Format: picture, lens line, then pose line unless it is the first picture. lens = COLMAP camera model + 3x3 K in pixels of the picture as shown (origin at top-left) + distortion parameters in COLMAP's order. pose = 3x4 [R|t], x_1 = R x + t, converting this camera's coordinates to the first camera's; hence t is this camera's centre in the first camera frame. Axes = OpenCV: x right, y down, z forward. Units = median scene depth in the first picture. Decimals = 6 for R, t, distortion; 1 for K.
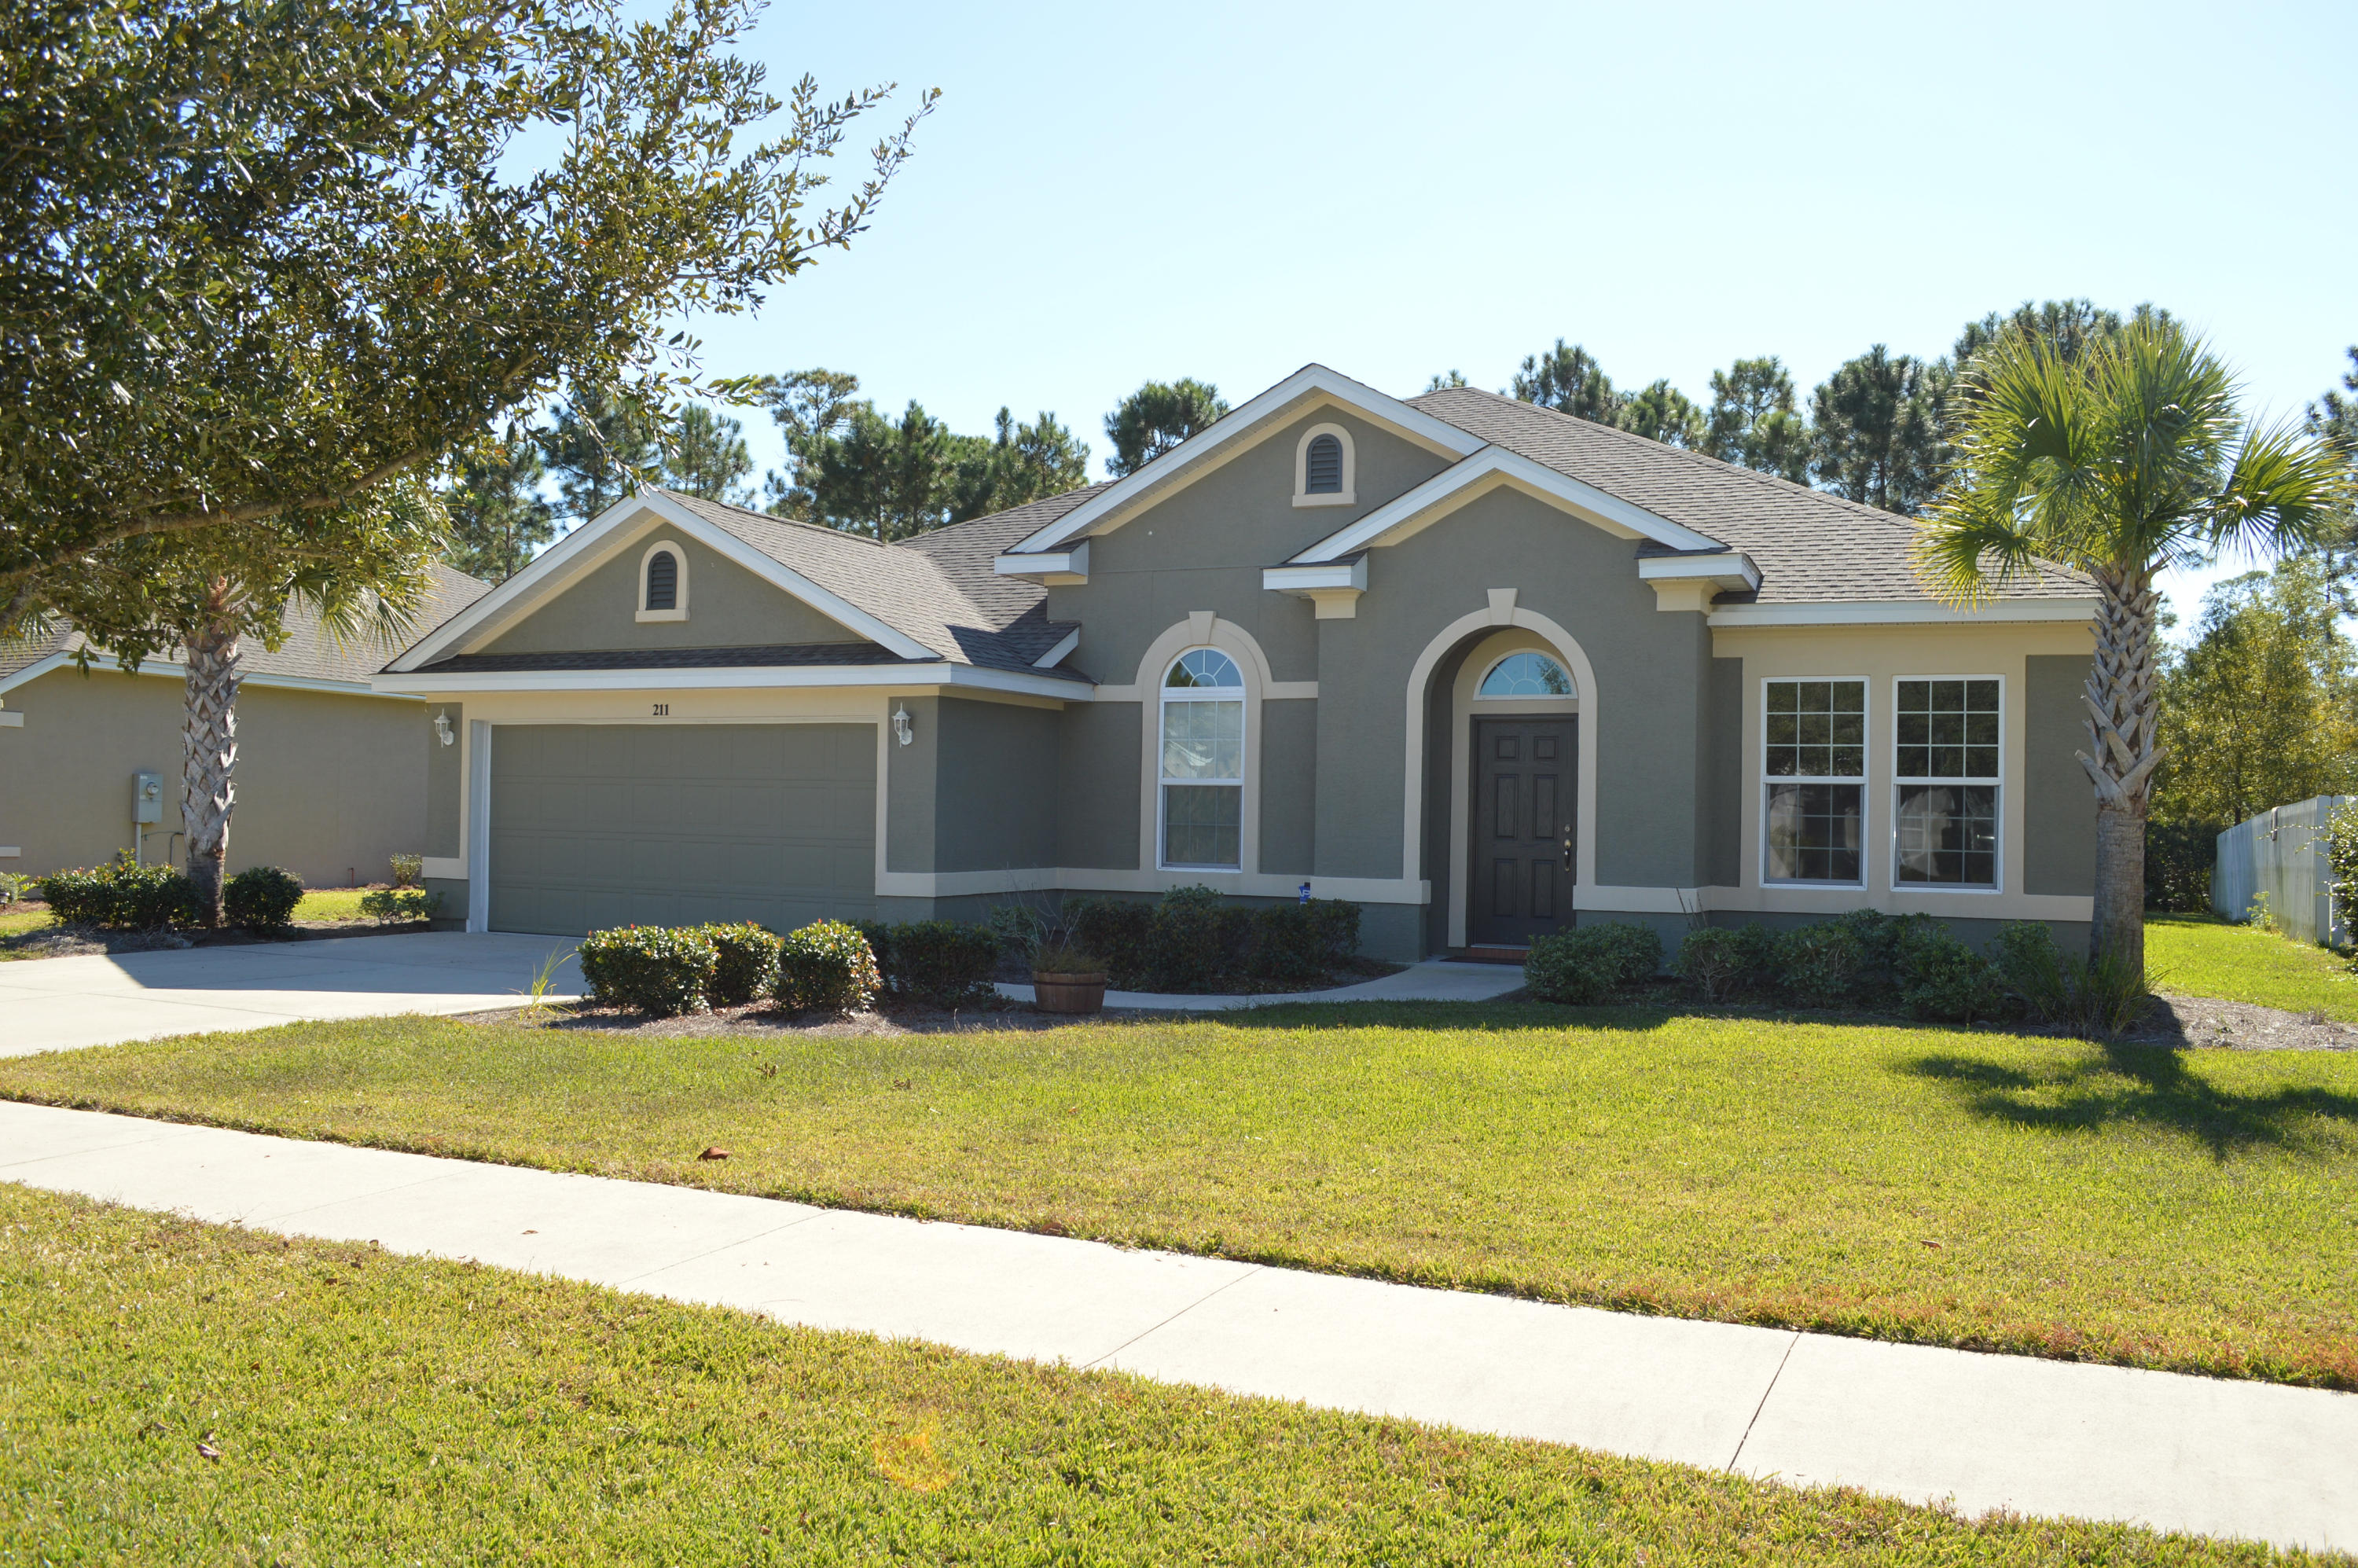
lens RADIAL K [[1882.9, 0, 1195.9], [0, 1882.9, 796.7], [0, 0, 1]] dist [-0.089670, 0.016920]
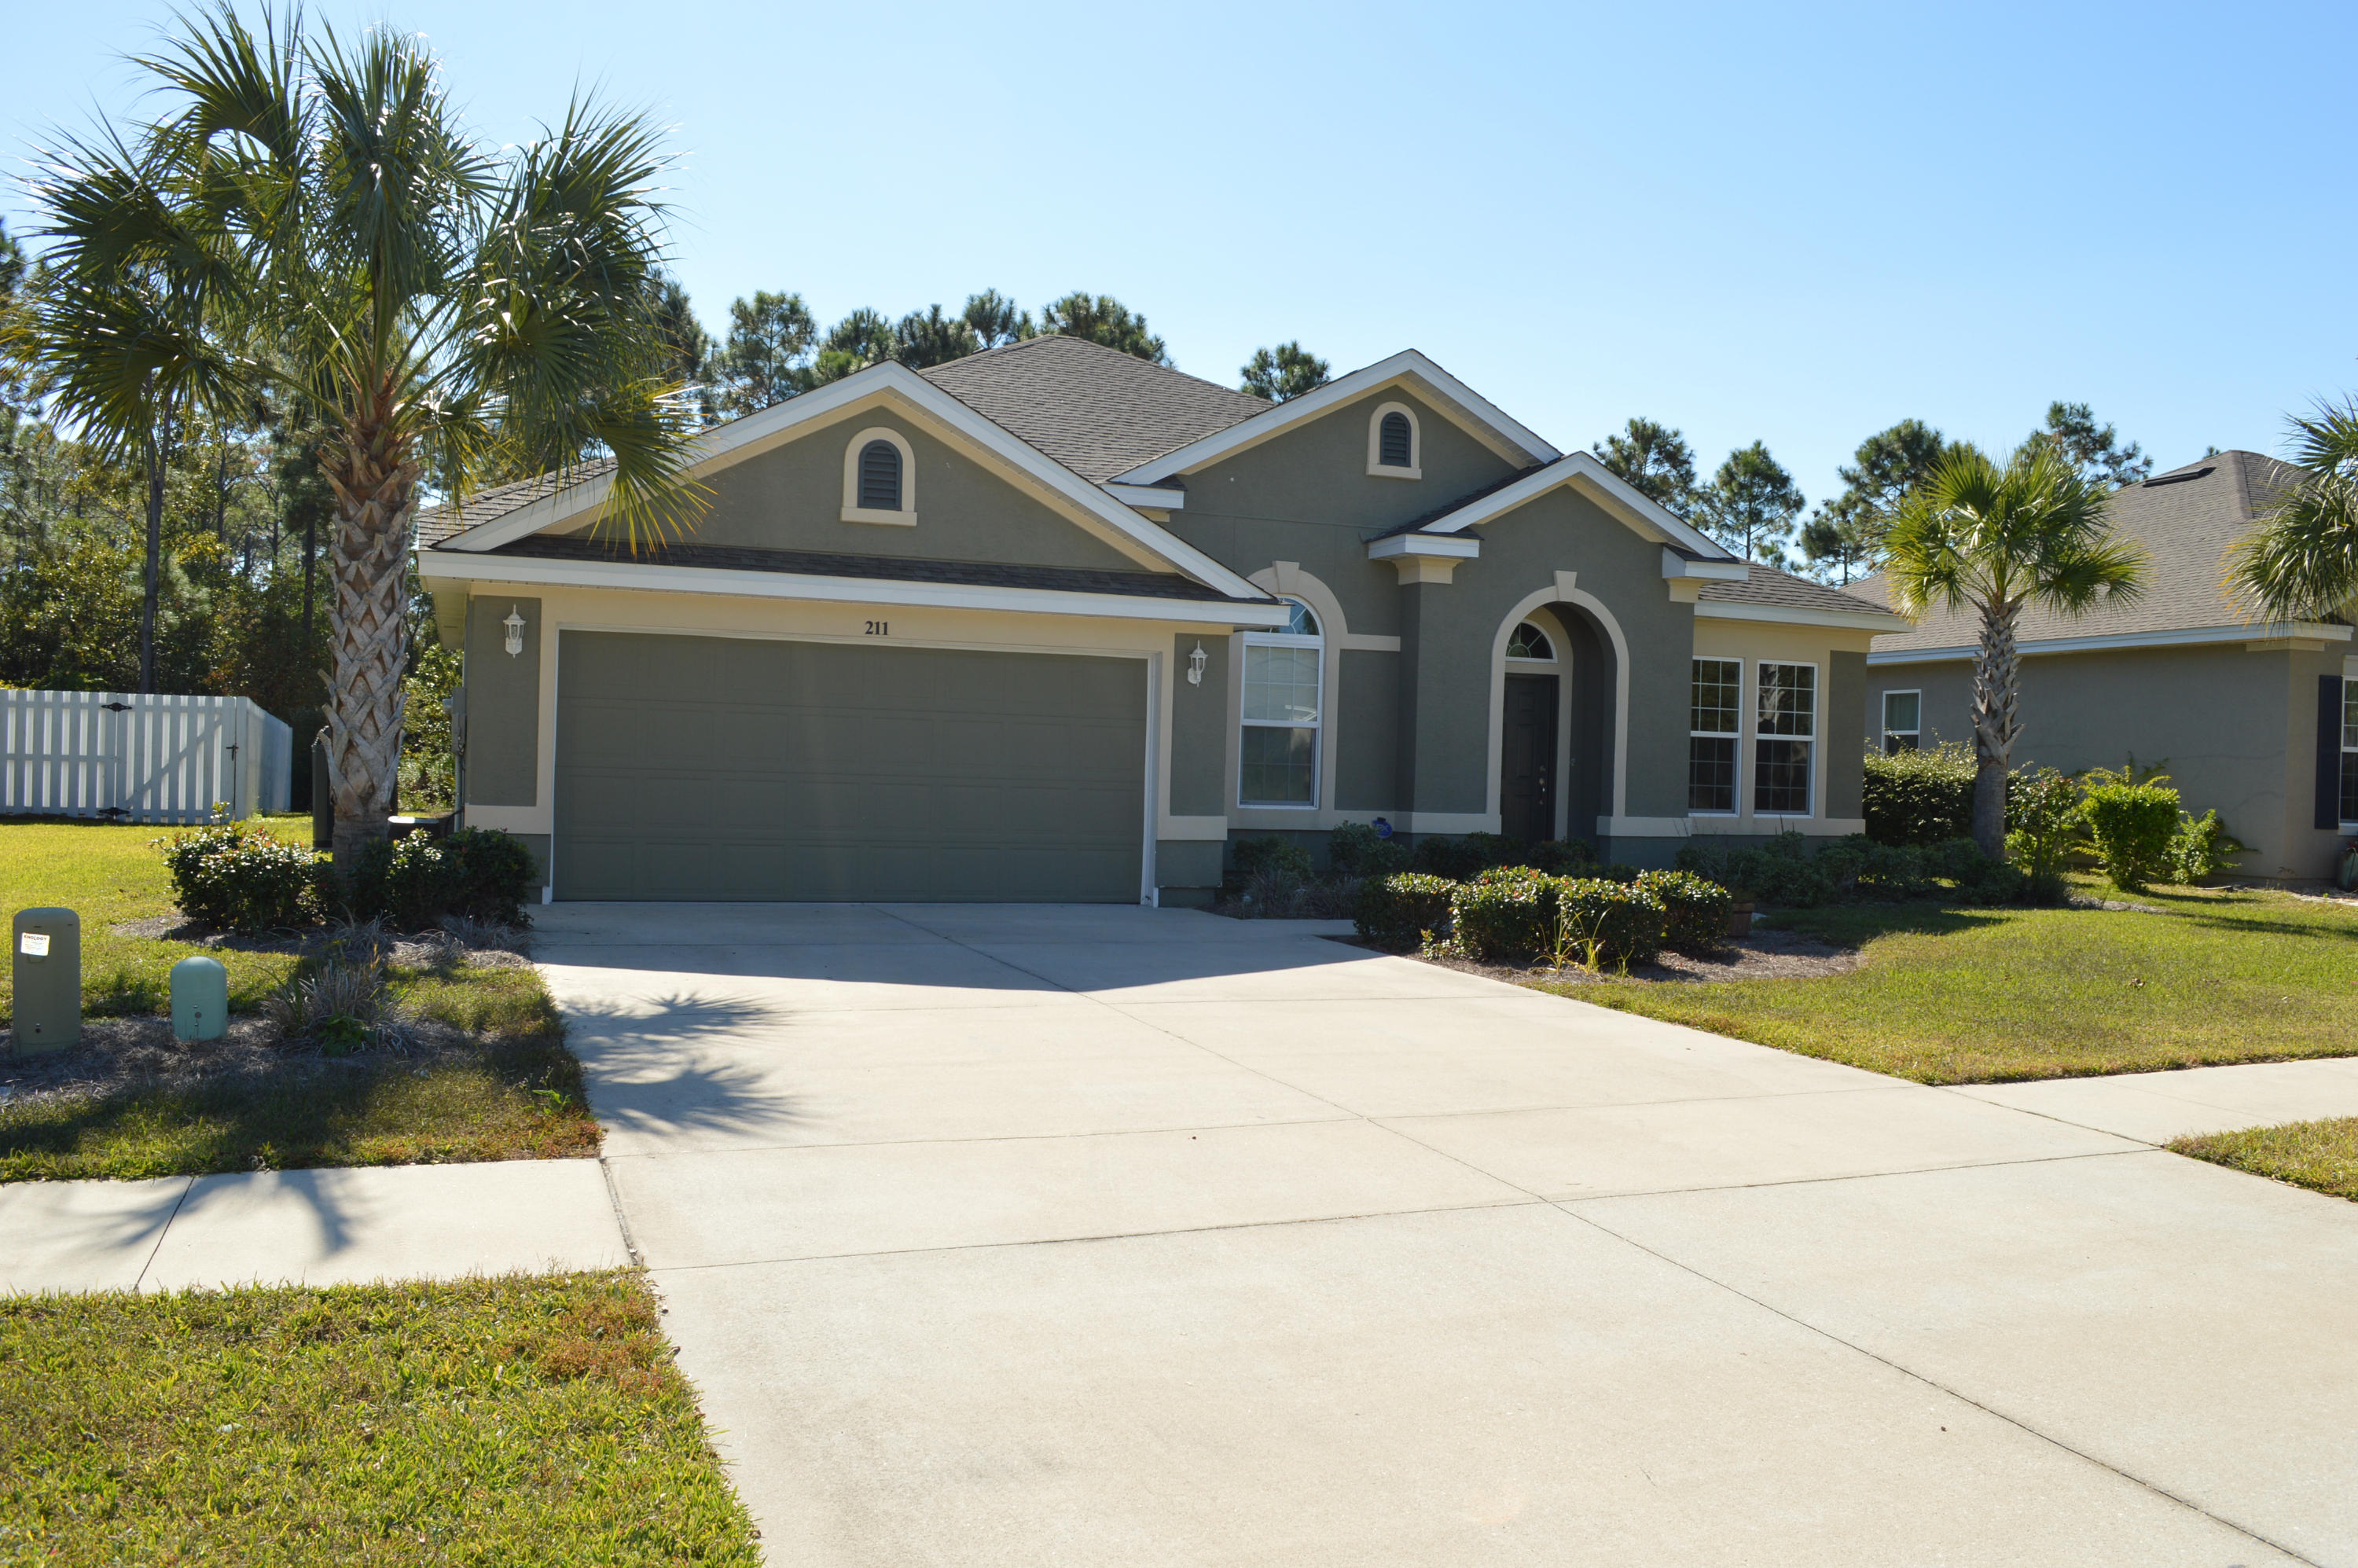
lens RADIAL K [[1882.9, 0, 1195.9], [0, 1882.9, 796.7], [0, 0, 1]] dist [-0.089670, 0.016920]
pose [[0.696507, -0.010870, 0.717467, -0.737216], [-0.027592, 0.998740, 0.041918, -0.008982], [-0.717019, -0.048993, 0.695330, 0.278431]]
